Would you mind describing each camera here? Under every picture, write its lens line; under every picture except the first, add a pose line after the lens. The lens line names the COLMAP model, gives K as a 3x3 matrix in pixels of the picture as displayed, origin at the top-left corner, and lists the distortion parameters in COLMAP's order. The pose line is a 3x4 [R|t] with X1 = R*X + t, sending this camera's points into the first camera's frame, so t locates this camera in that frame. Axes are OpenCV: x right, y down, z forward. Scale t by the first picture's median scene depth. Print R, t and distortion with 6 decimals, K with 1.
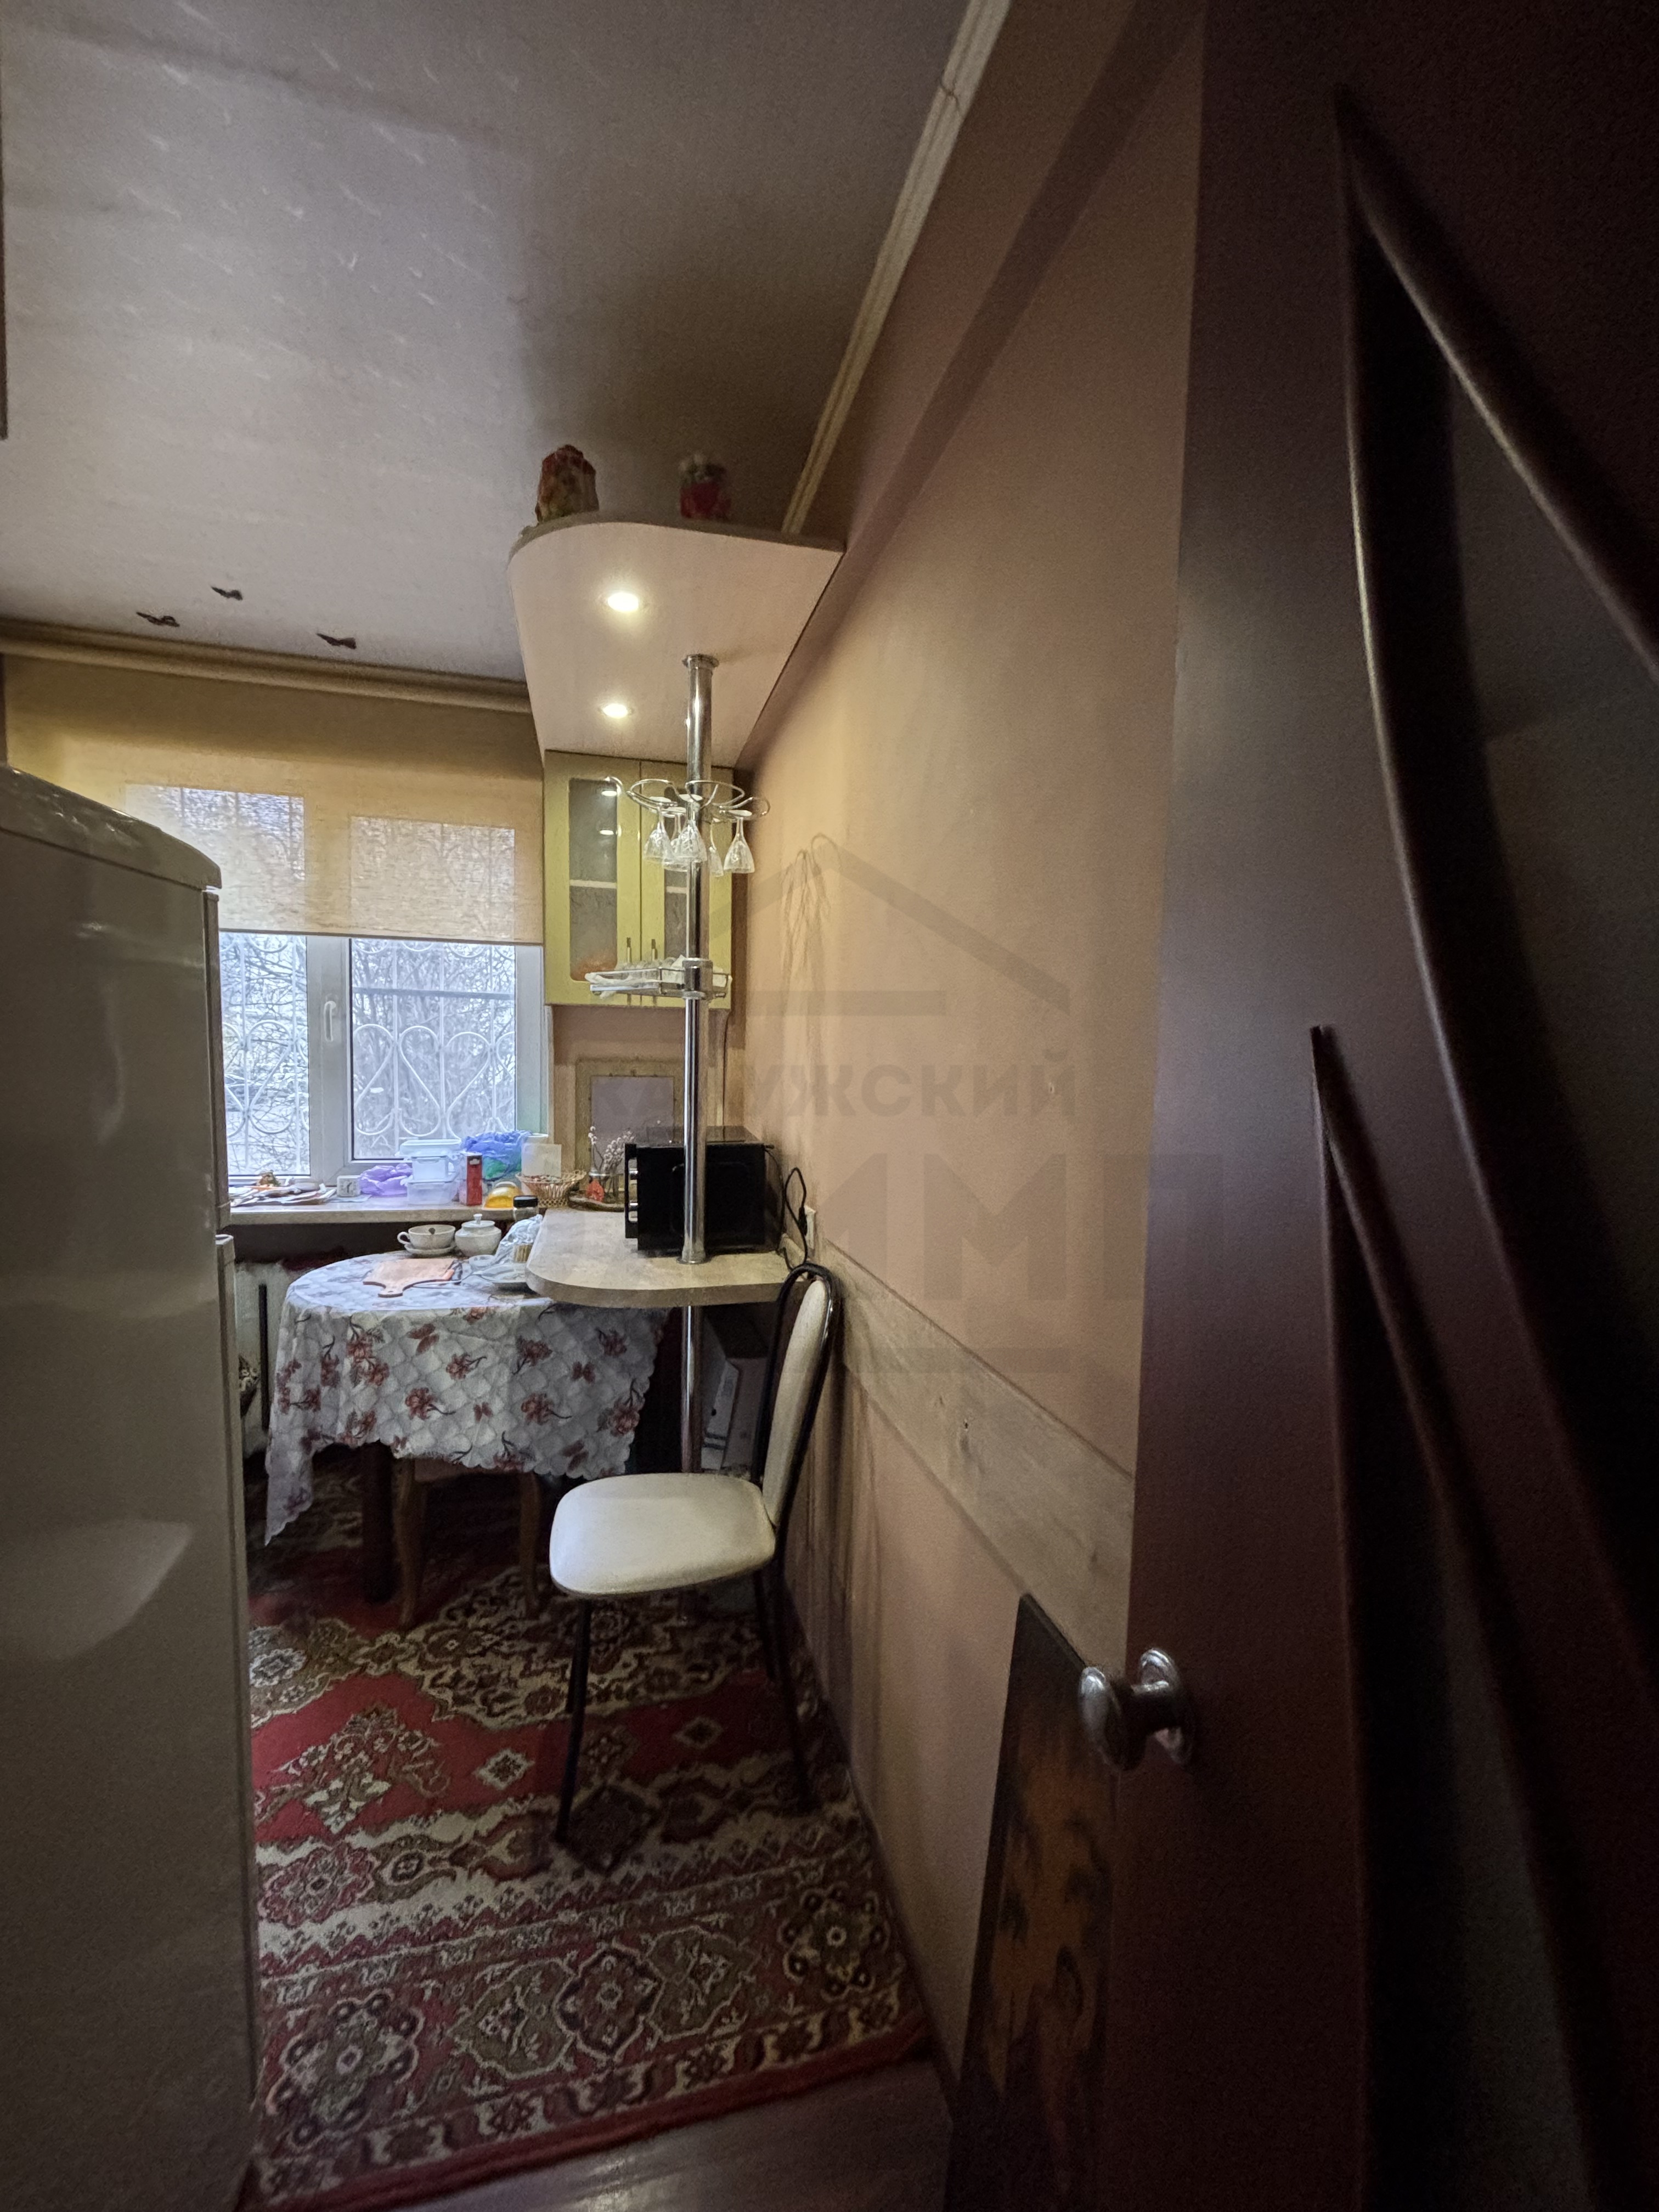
lens RADIAL K [[875.2, 0, 831.2], [0, 875.2, 1104.5], [0, 0, 1]] dist [-0.033587, 0.015875]
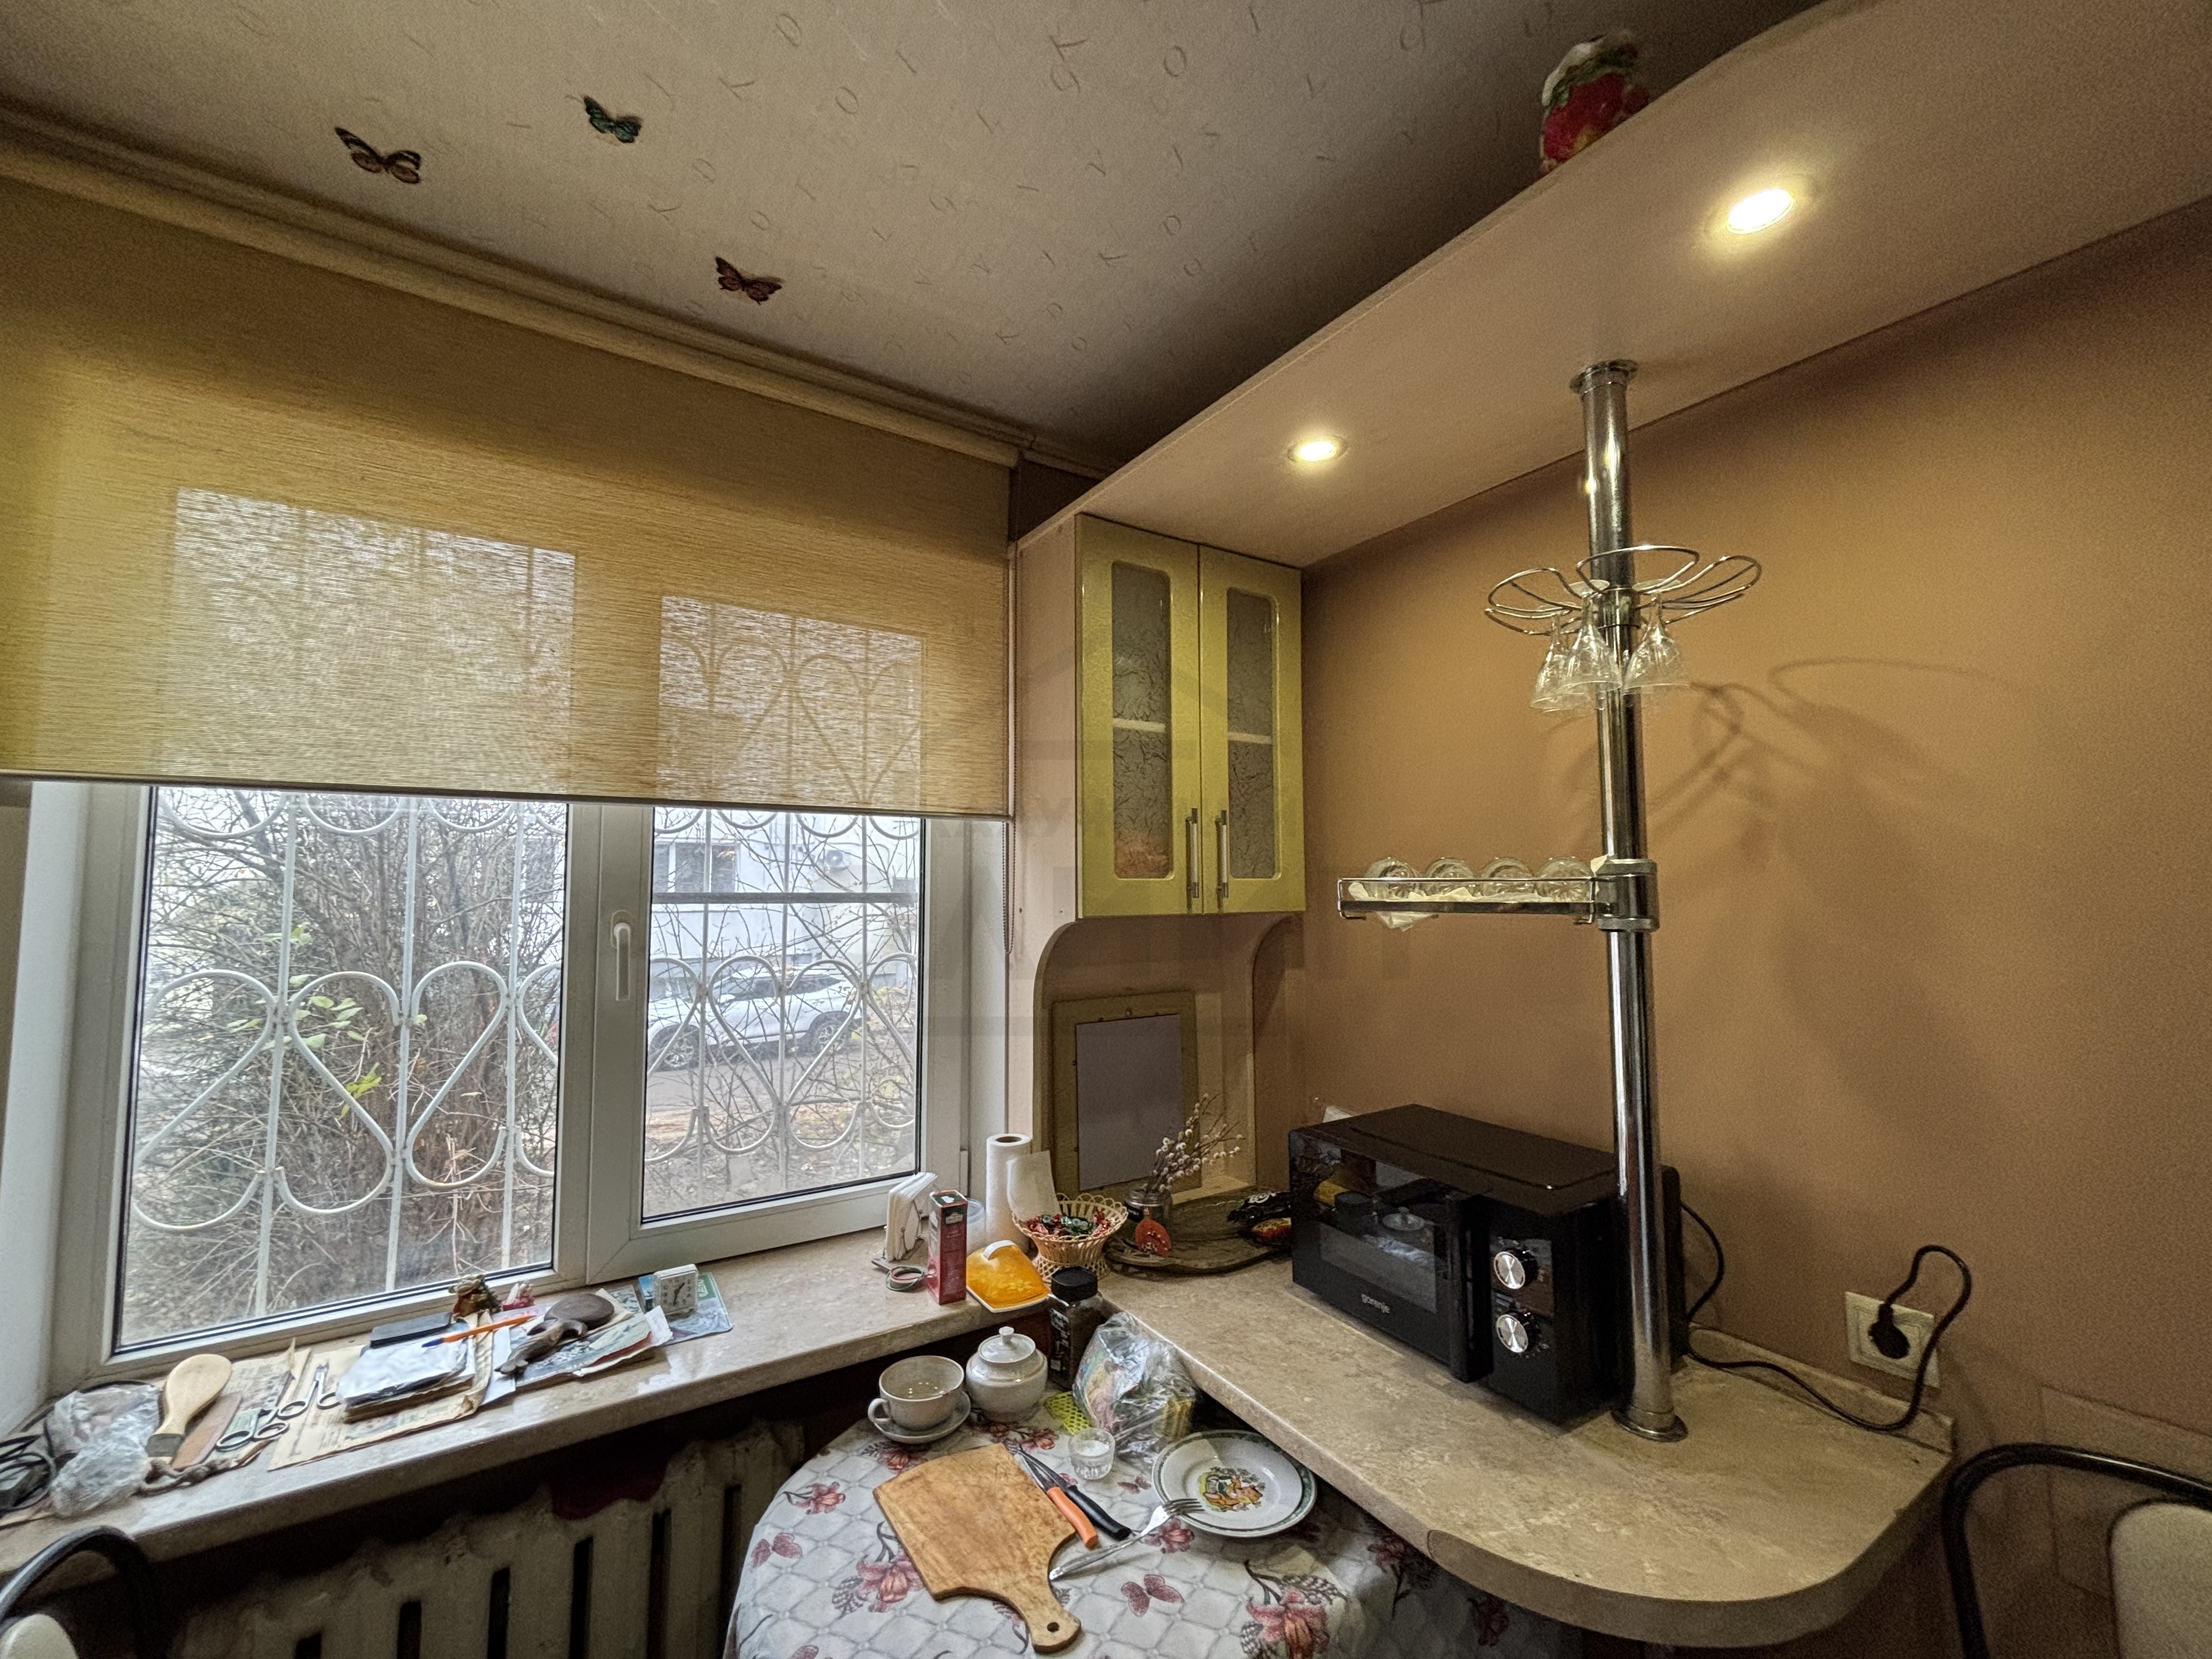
lens RADIAL K [[875.2, 0, 1106.0], [0, 875.2, 829.5], [0, 0, 1]] dist [-0.033587, 0.015875]
pose [[0.949650, -0.009048, 0.313181, -0.512791], [0.051998, 0.990272, -0.129063, -0.101727], [-0.308967, 0.138850, 0.940883, 0.442702]]
